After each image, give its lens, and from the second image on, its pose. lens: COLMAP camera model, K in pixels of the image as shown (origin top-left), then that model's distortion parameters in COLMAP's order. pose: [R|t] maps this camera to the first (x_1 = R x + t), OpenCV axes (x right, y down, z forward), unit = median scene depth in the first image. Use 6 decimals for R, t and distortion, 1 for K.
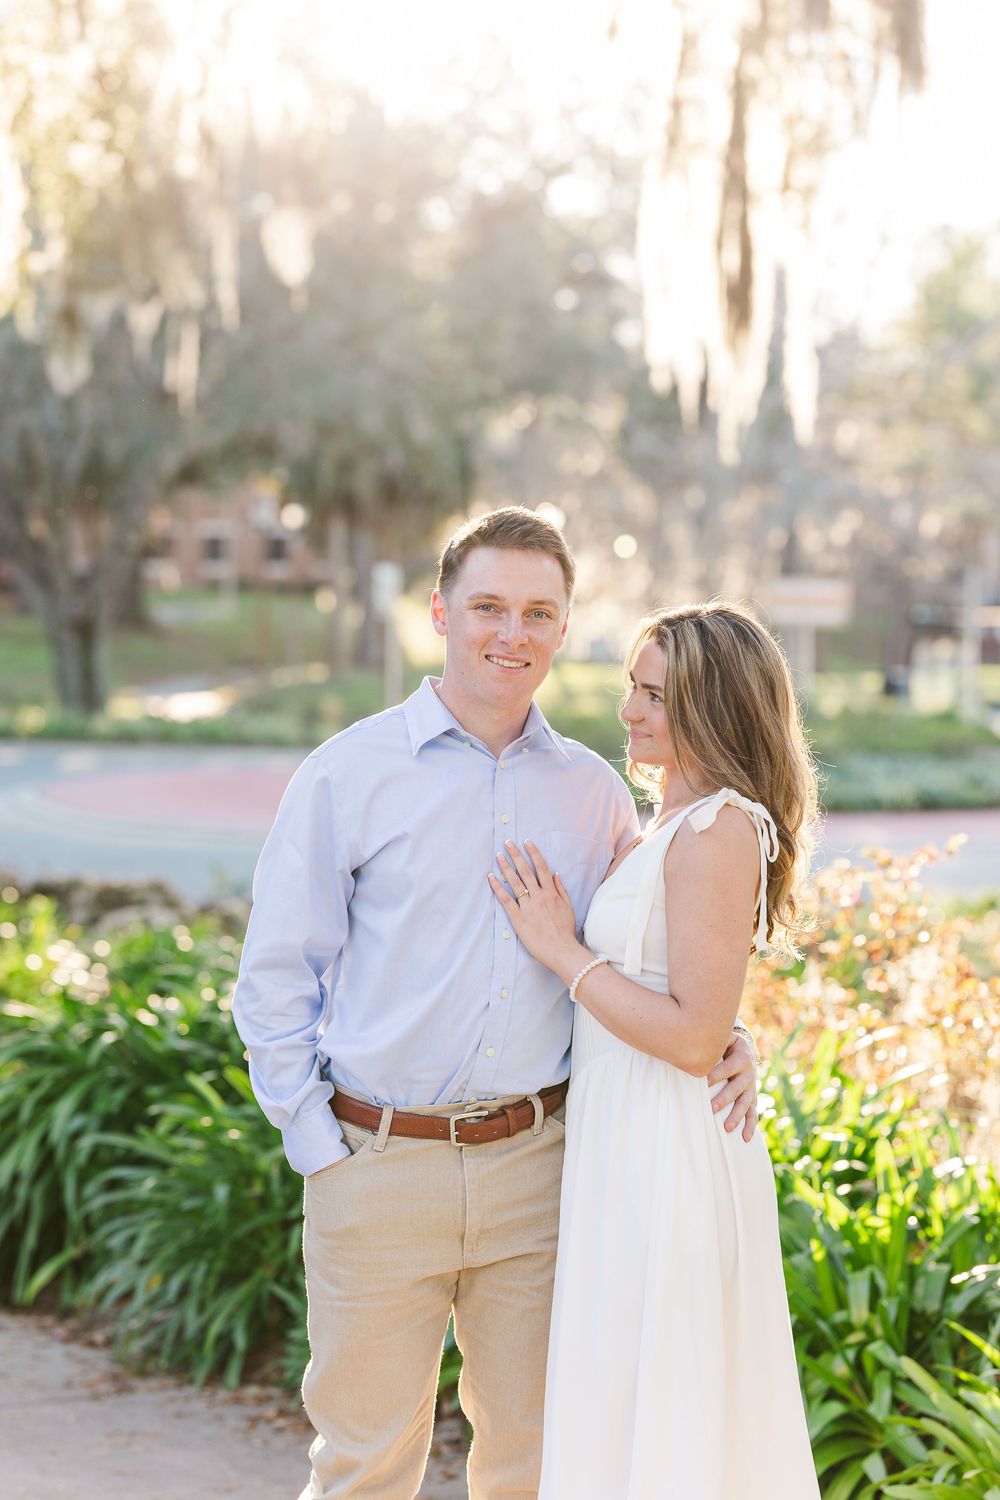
lens RADIAL K [[3810.4, 0, 499.2], [0, 3810.4, 792.2], [0, 0, 1]] dist [0.117610, 0.506375]
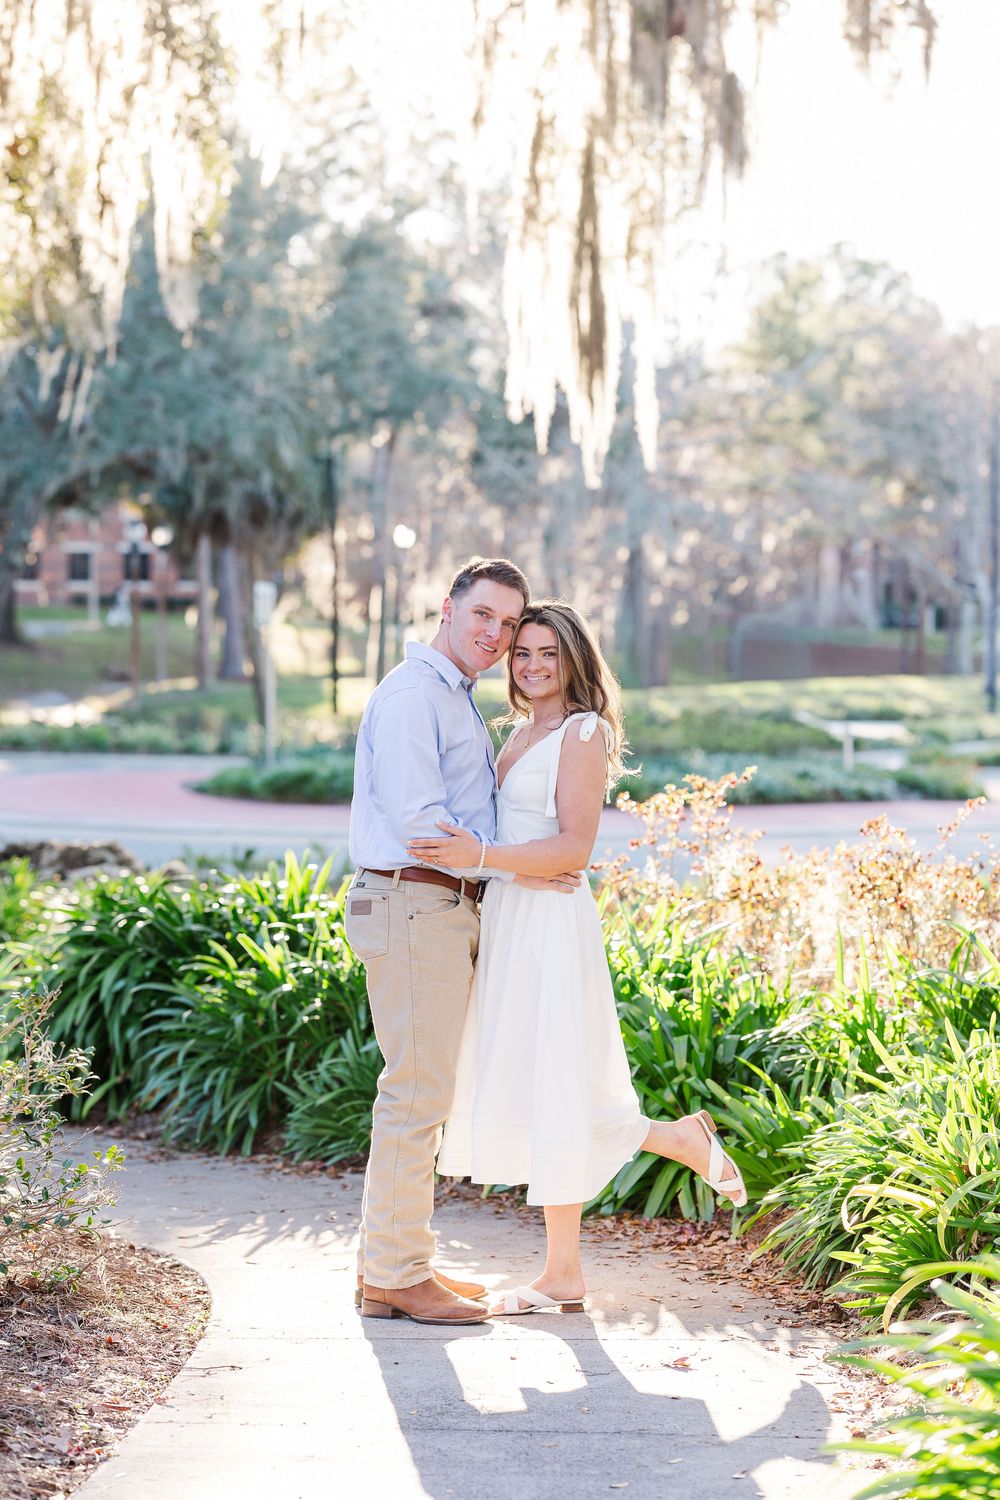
lens RADIAL K [[3810.4, 0, 499.2], [0, 3810.4, 792.2], [0, 0, 1]] dist [0.117610, 0.506375]
pose [[0.999180, -0.004933, 0.040183, -0.012874], [0.005108, 0.999978, -0.004262, 0.010553], [-0.040161, 0.004464, 0.999183, -0.170342]]
